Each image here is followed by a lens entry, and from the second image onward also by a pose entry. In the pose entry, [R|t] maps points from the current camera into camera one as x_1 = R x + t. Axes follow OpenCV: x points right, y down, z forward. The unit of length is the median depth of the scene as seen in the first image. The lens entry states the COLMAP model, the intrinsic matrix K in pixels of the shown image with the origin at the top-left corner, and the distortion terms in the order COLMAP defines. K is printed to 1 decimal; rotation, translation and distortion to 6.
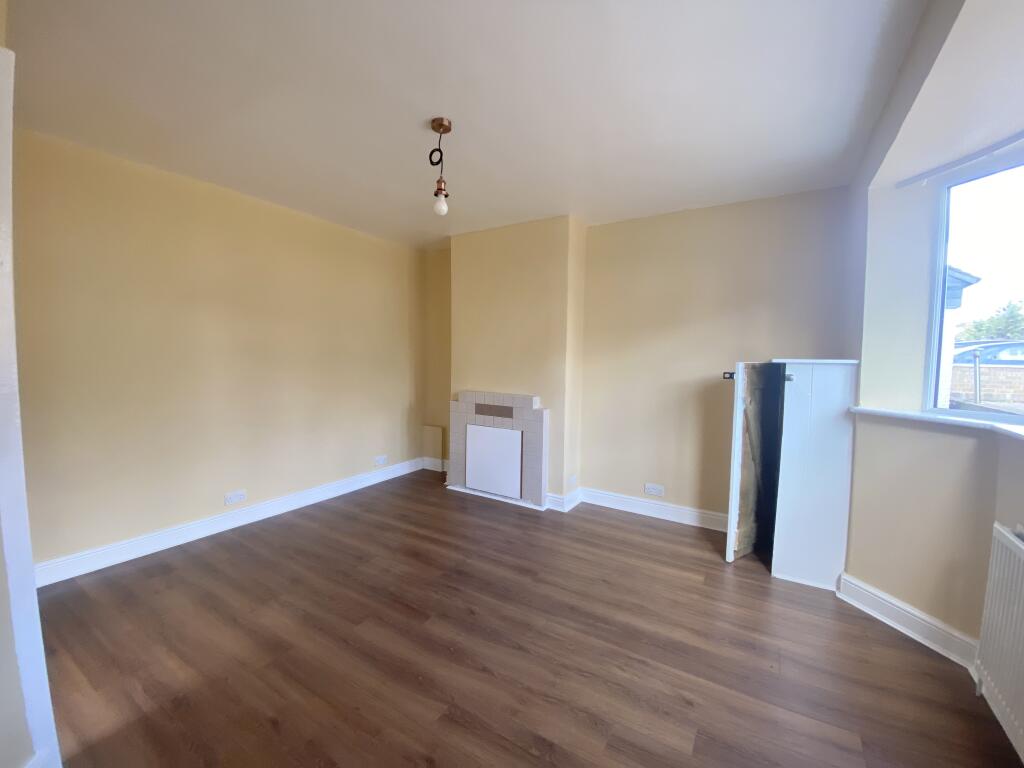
lens RADIAL K [[419.8, 0, 514.6], [0, 419.8, 384.5], [0, 0, 1]] dist [-0.040515, -0.001664]
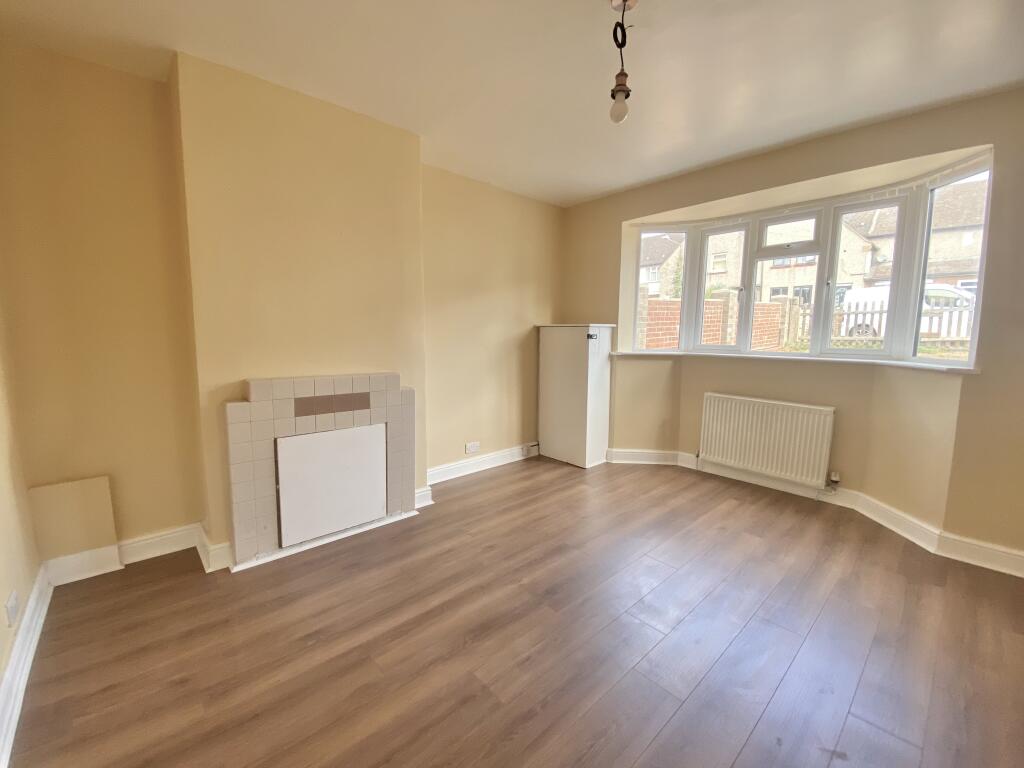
lens RADIAL K [[419.8, 0, 503.6], [0, 419.8, 385.0], [0, 0, 1]] dist [-0.040515, -0.001664]
pose [[0.236576, -0.132998, 0.962467, -0.629517], [0.052723, 0.990885, 0.123966, -0.032113], [-0.970181, 0.021417, 0.241432, 0.643617]]
